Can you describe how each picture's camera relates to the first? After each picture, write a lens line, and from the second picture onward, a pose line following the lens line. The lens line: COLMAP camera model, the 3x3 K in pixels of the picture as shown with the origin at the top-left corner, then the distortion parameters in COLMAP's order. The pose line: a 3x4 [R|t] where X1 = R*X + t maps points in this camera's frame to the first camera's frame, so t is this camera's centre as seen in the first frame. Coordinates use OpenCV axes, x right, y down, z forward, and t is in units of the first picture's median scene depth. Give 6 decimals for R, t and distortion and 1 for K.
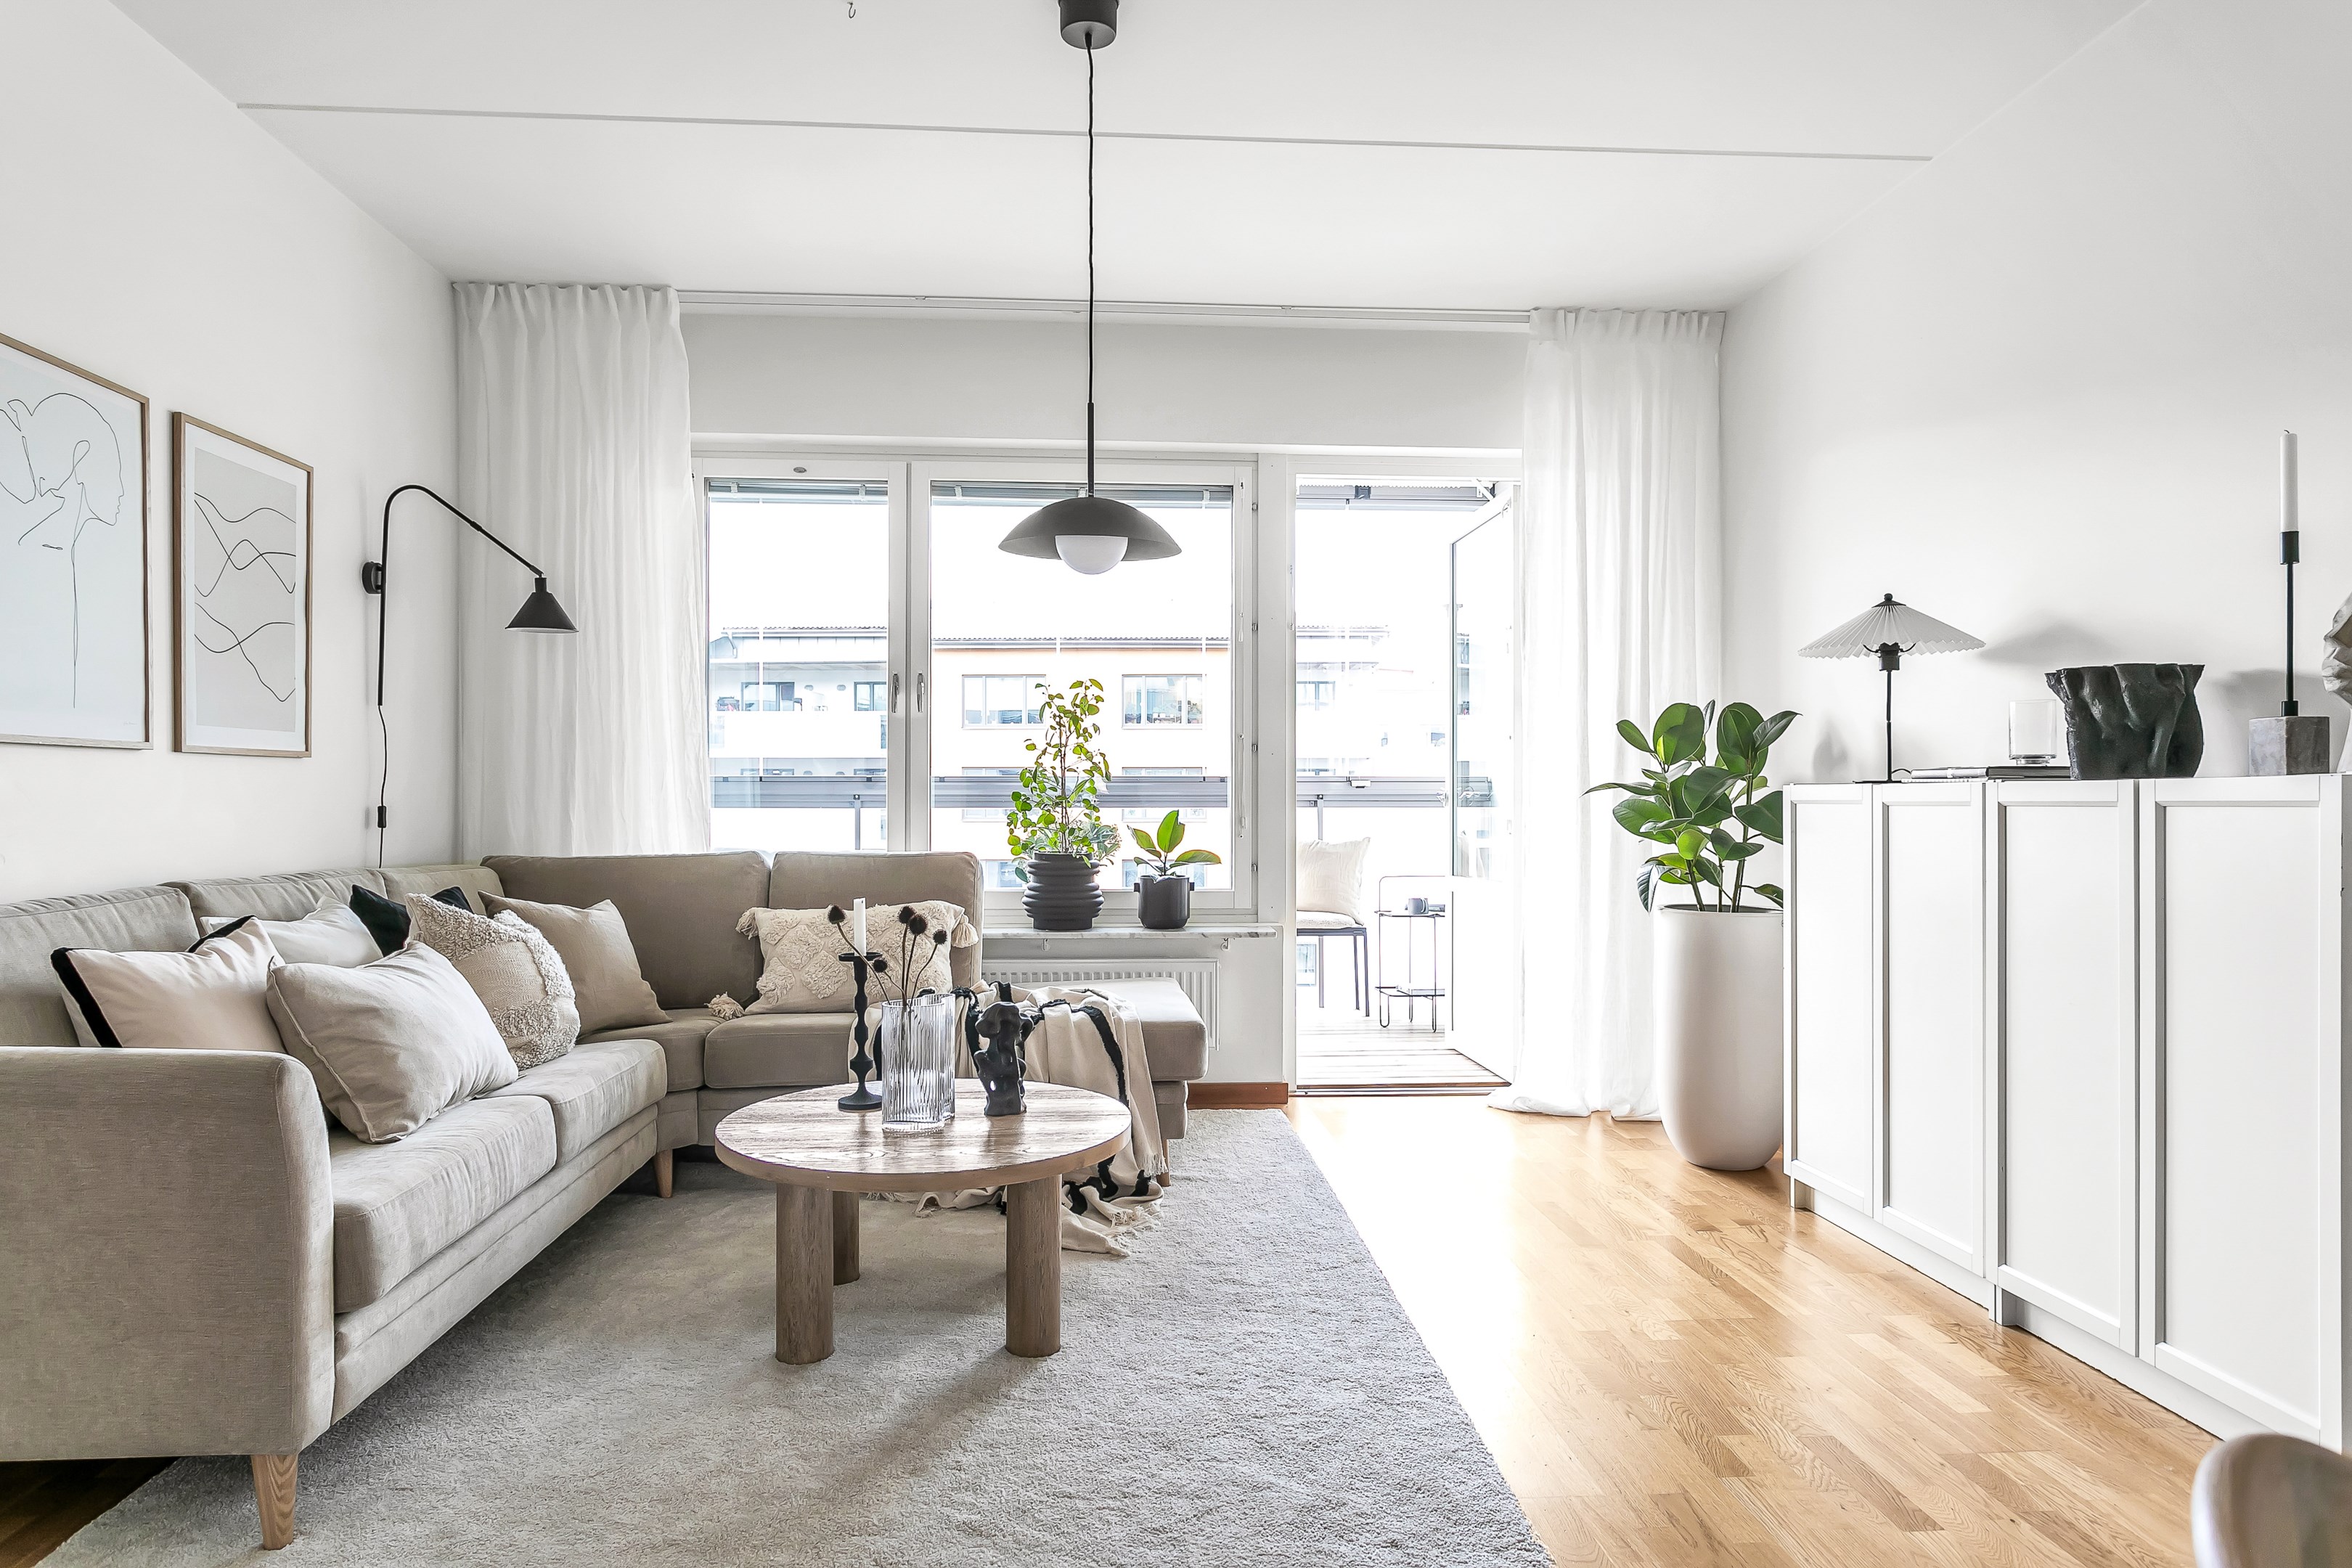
lens RADIAL K [[1415.1, 0, 1176.0], [0, 1415.1, 784.0], [0, 0, 1]] dist [0.003695, 0.002755]
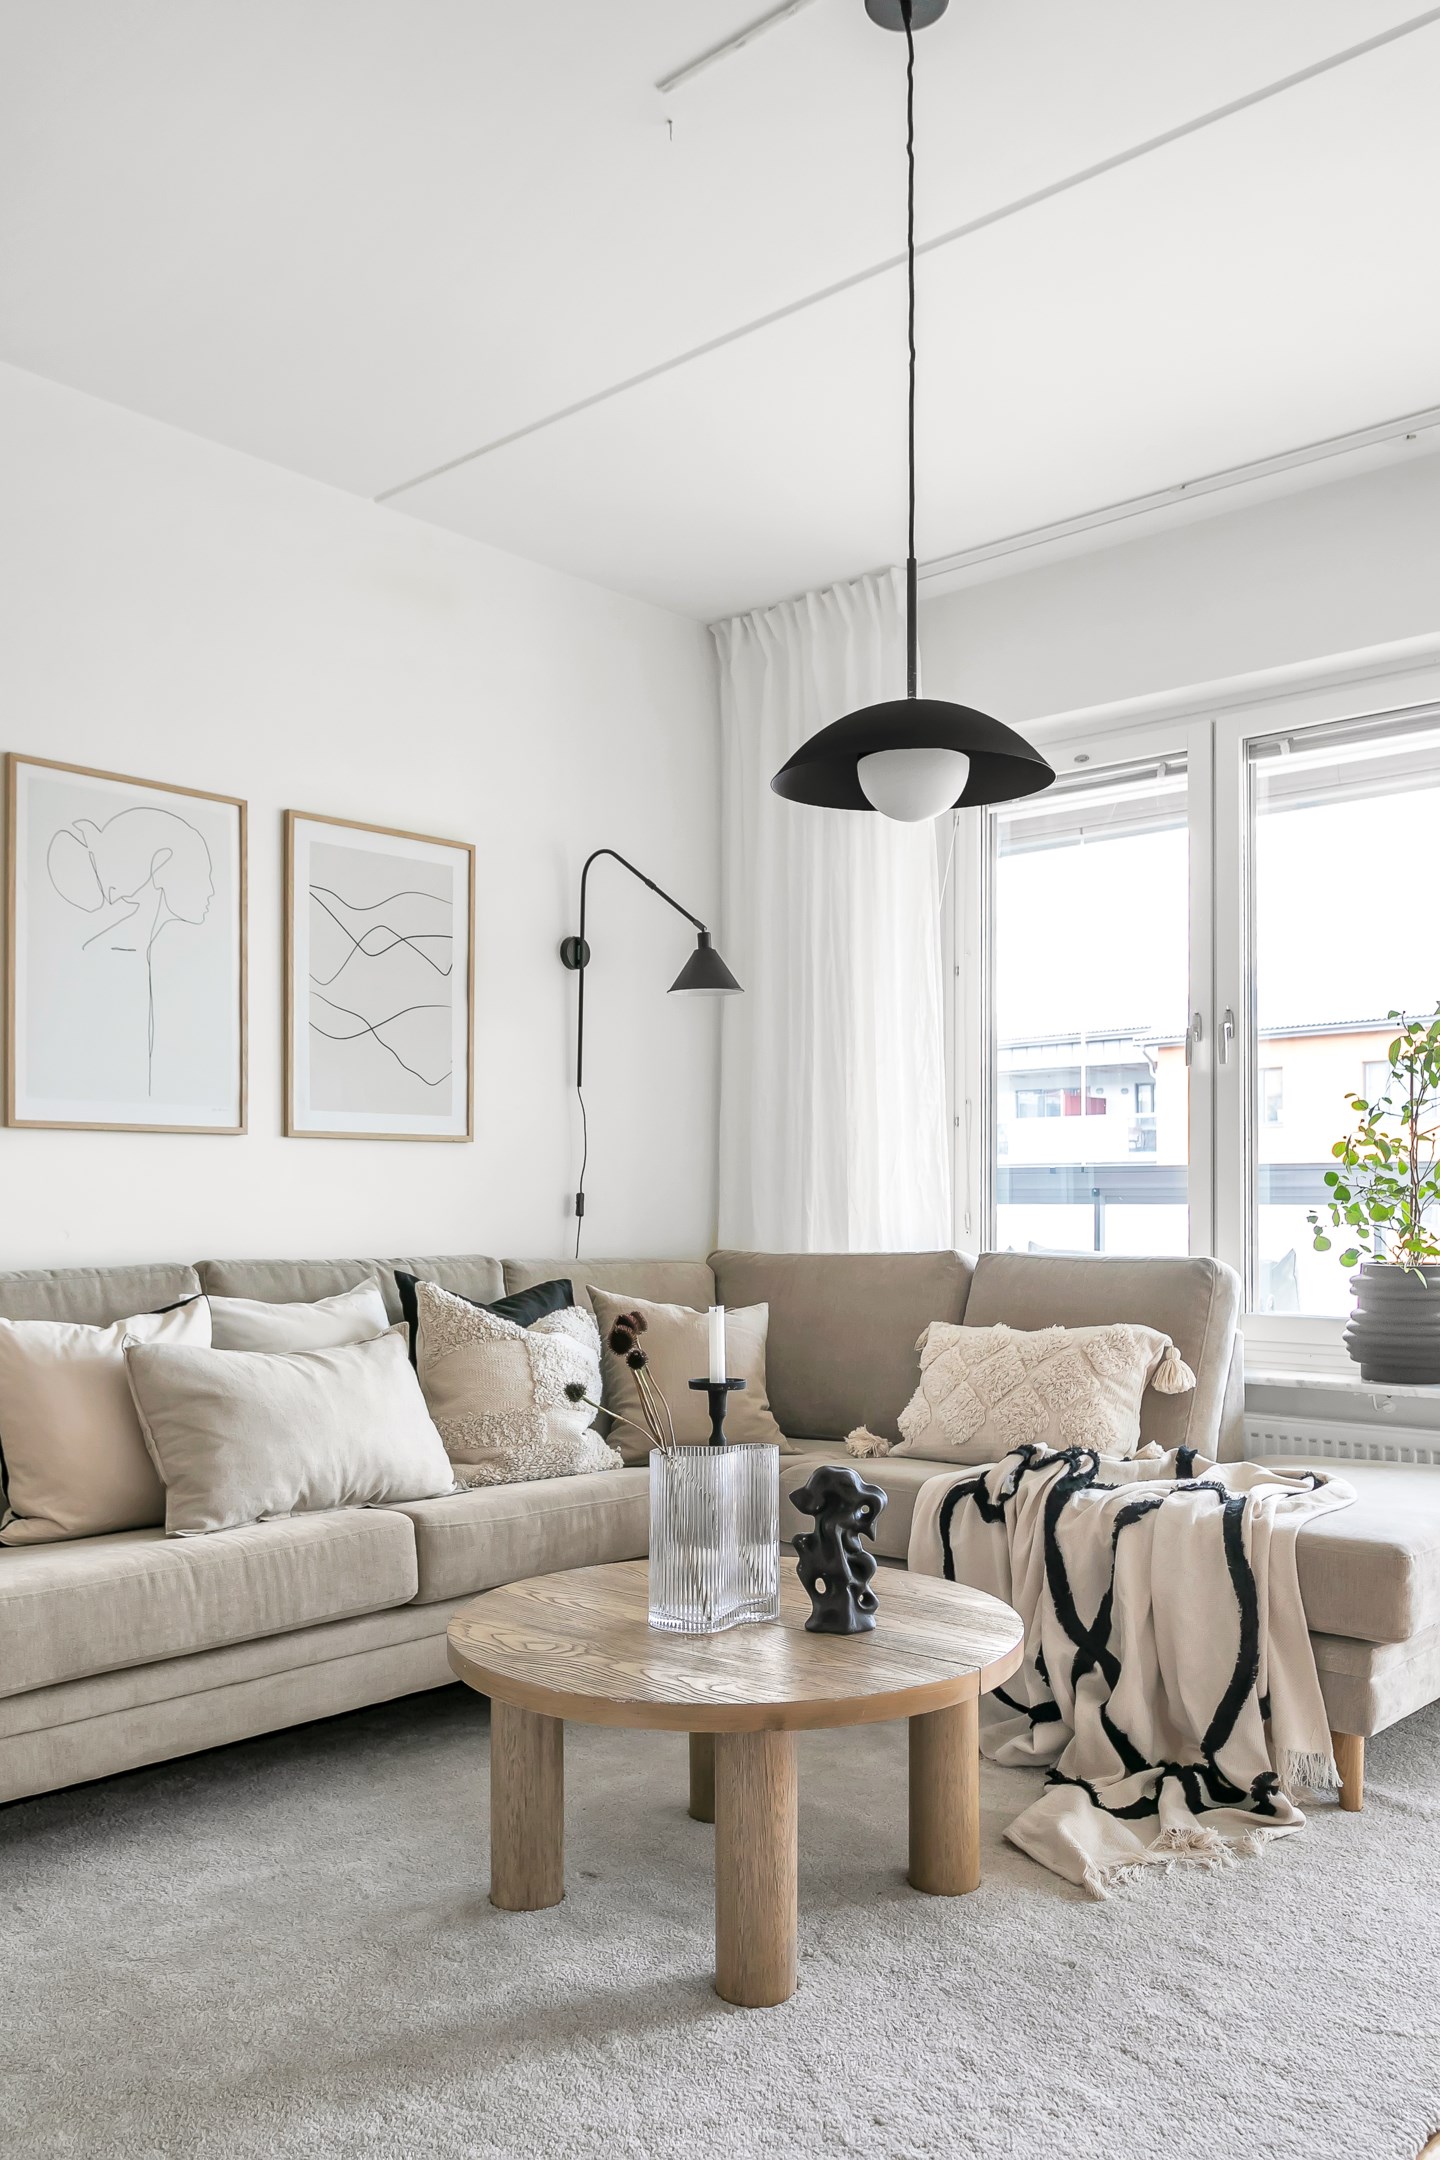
lens RADIAL K [[1681.9, 0, 786.0], [0, 1681.9, 1153.0], [0, 0, 1]] dist [-0.004890, 0.074381]
pose [[0.710442, -0.020755, -0.703450, 0.407986], [0.006875, 0.999722, -0.022553, 0.019286], [0.703722, 0.011186, 0.710387, 0.376316]]
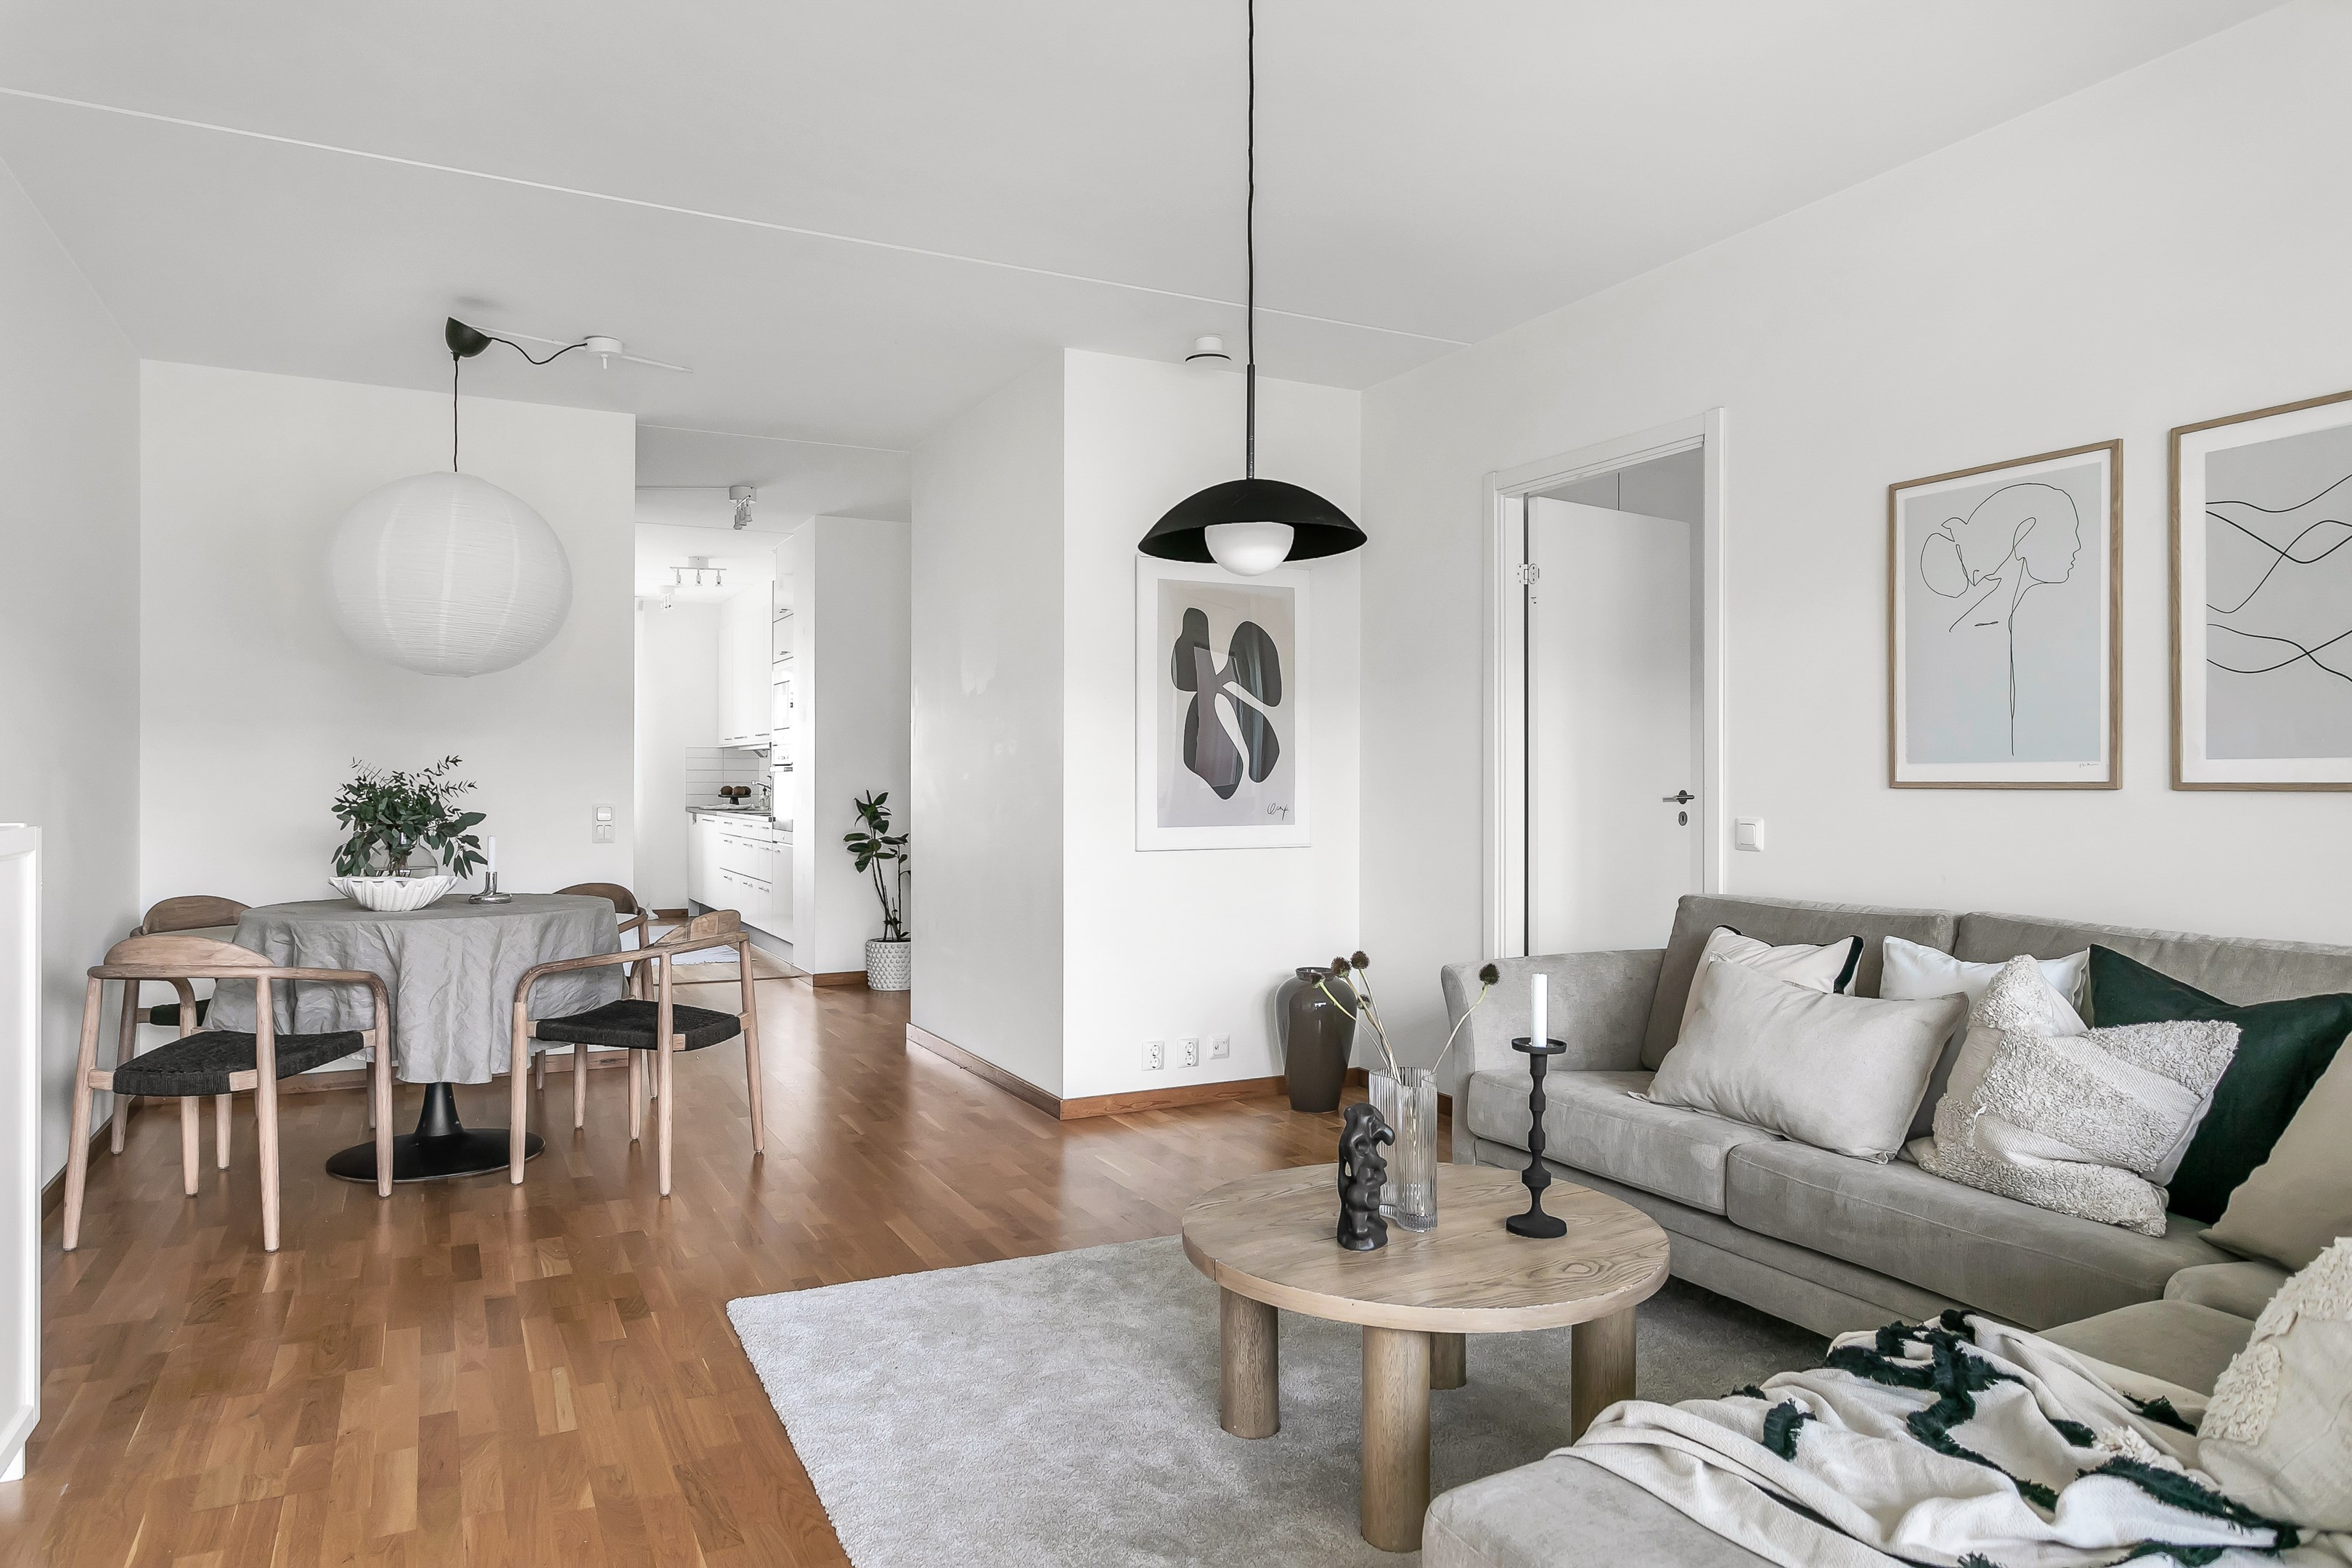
lens RADIAL K [[1415.1, 0, 1176.0], [0, 1415.1, 784.0], [0, 0, 1]] dist [0.003695, 0.002755]
pose [[-0.919759, -0.008561, -0.392391, 0.263225], [-0.005623, 0.999947, -0.008636, -0.014570], [0.392444, -0.005737, -0.919758, 1.565061]]
